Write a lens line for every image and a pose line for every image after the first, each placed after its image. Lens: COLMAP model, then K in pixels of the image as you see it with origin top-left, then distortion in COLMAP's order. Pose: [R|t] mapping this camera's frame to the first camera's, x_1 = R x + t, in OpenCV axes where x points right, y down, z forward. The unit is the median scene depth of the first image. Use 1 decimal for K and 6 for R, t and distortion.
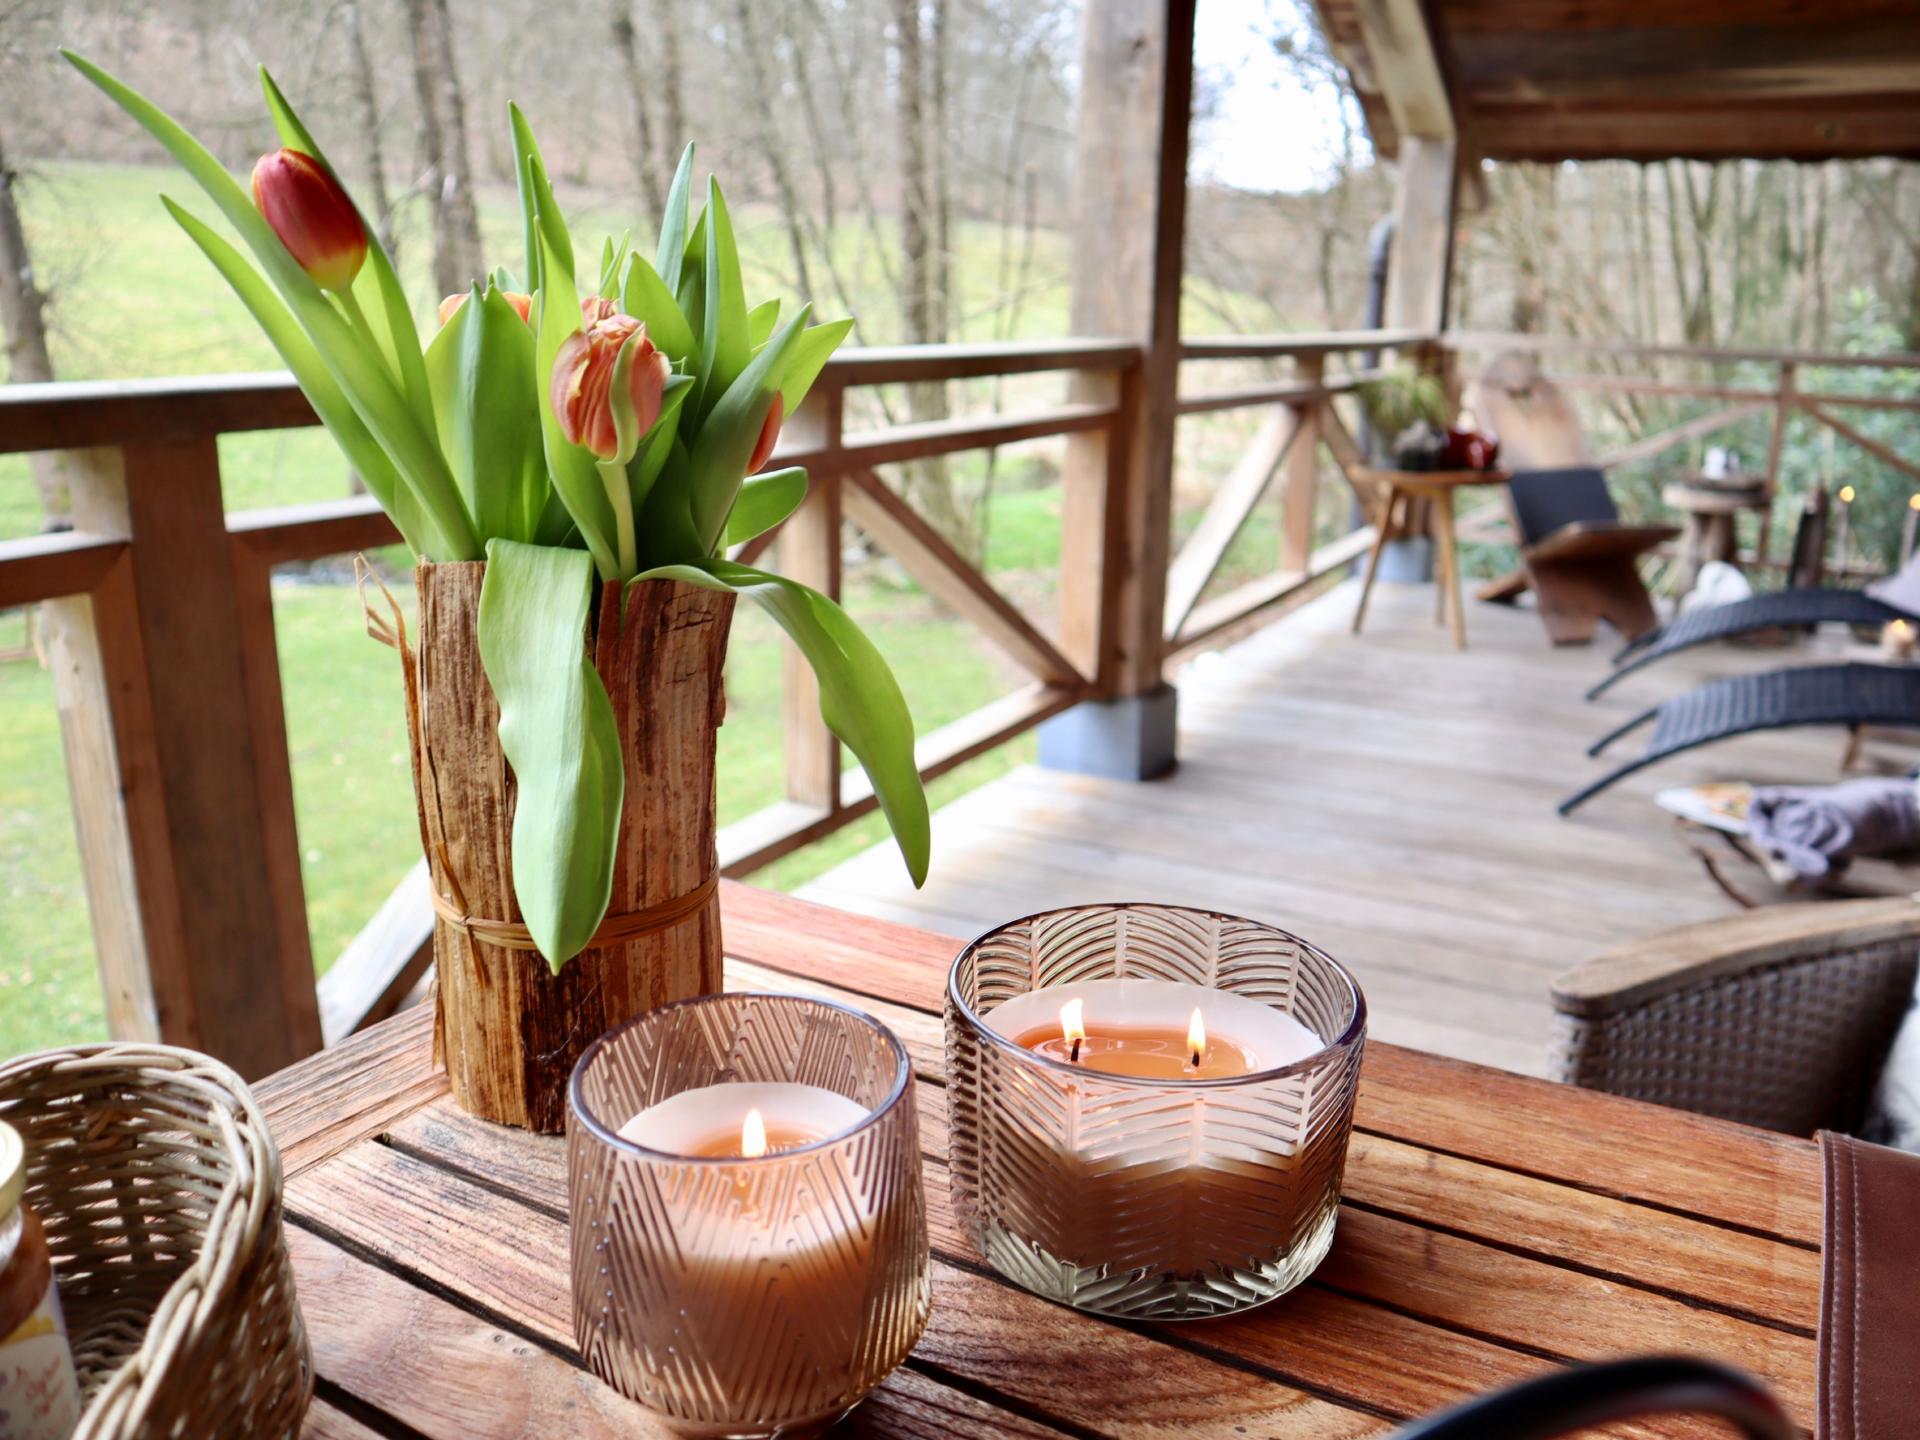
lens RADIAL K [[1514.7, 0, 912.5], [0, 1514.7, 716.5], [0, 0, 1]] dist [-0.028946, -0.002436]
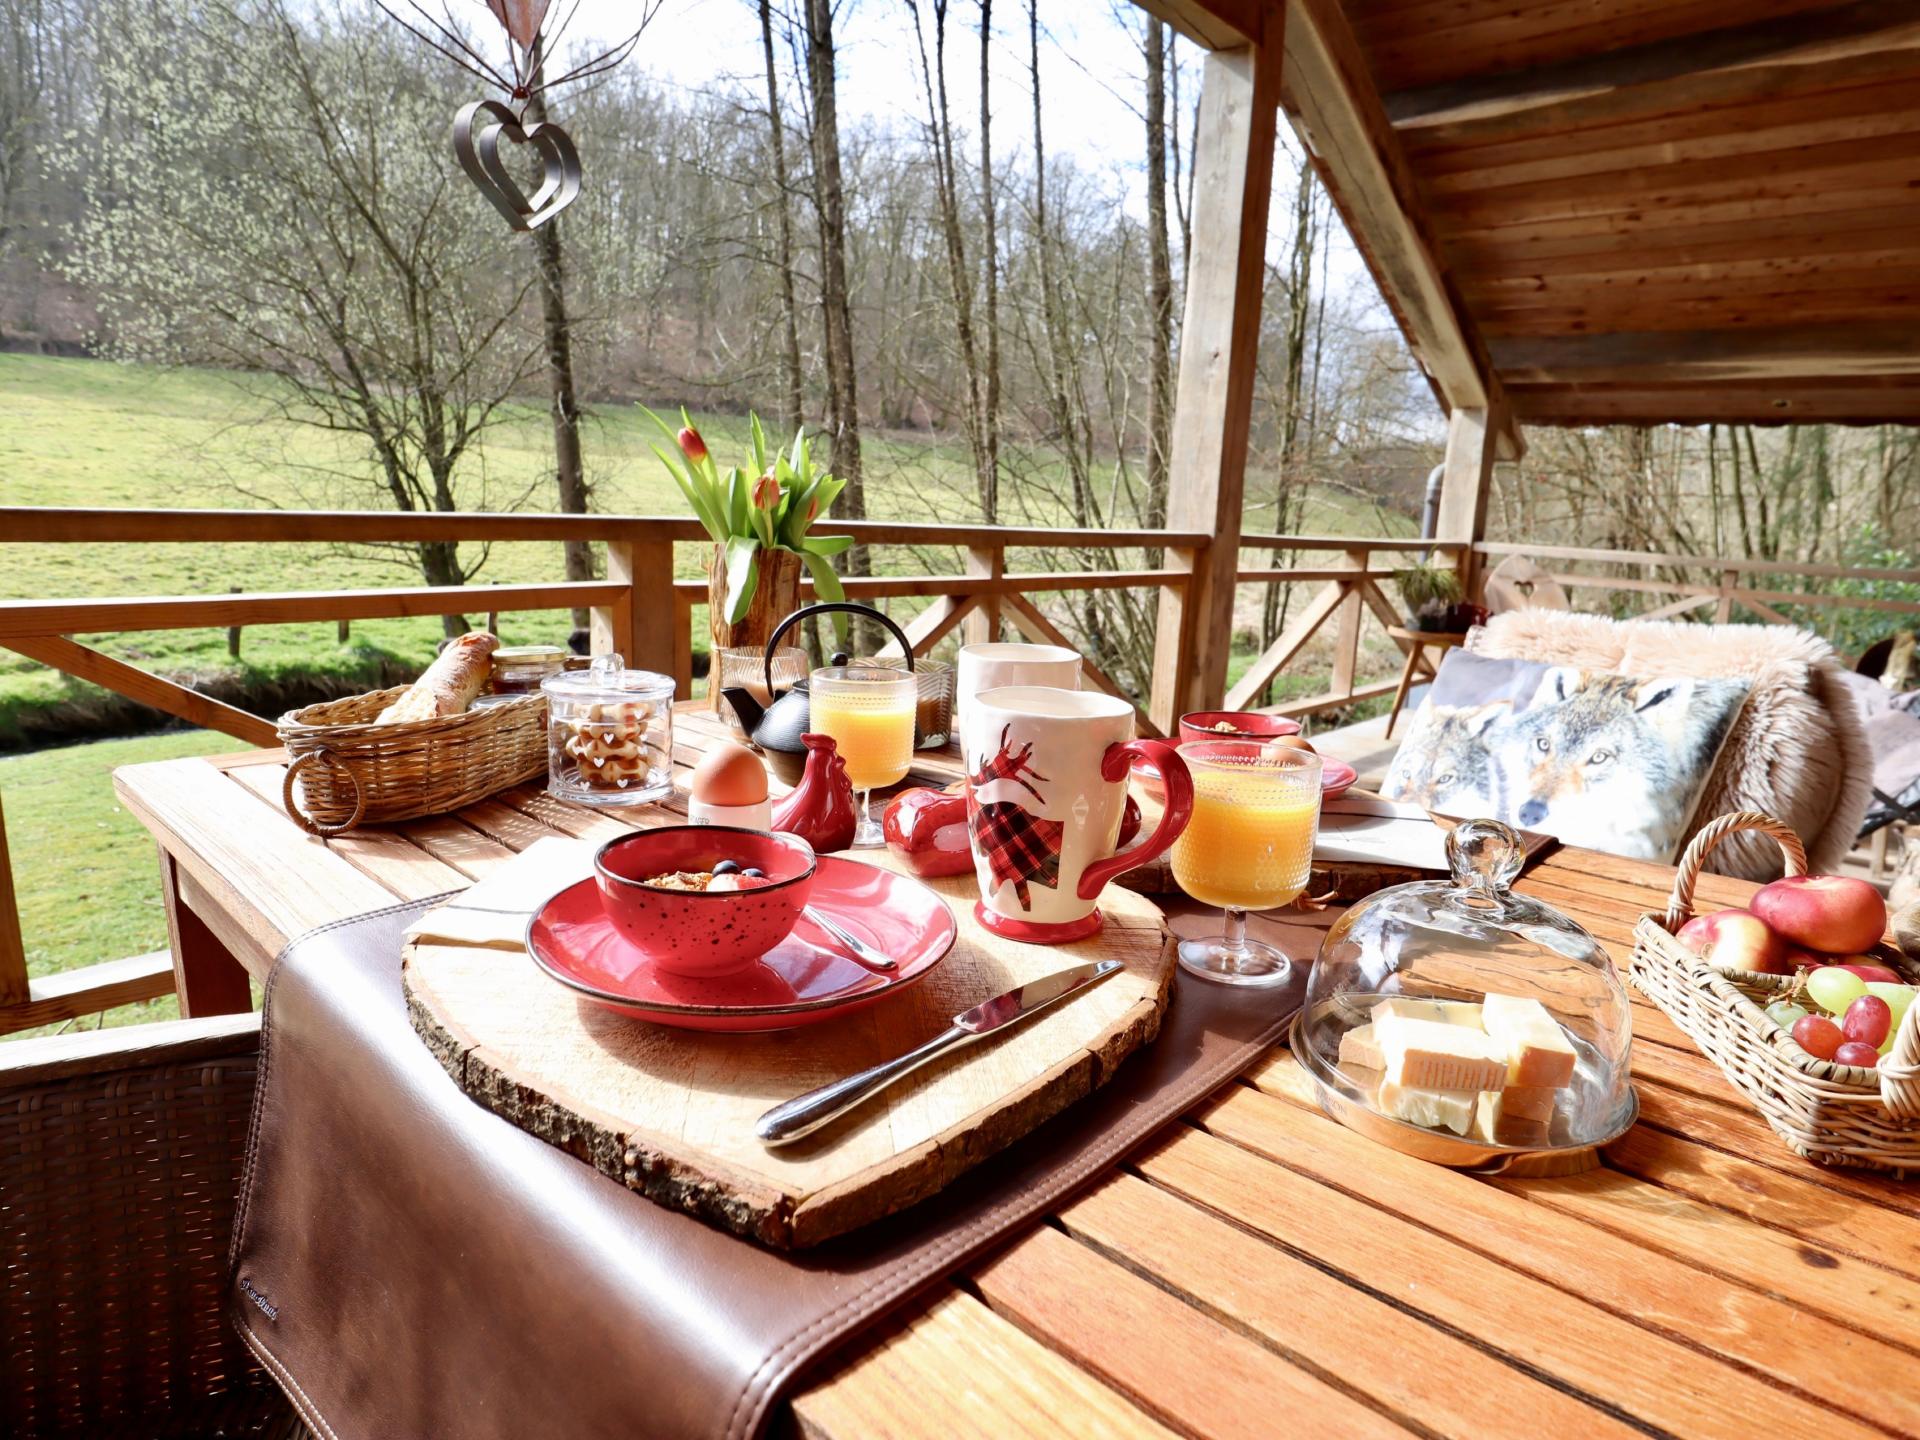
lens RADIAL K [[1071.3, 0, 960.0], [0, 1071.3, 720.0], [0, 0, 1]] dist [-0.003461, -0.000971]
pose [[0.983974, 0.061834, -0.167249, 0.089150], [-0.074427, 0.994760, -0.070097, 0.057824], [0.162039, 0.081421, 0.983420, -0.174937]]
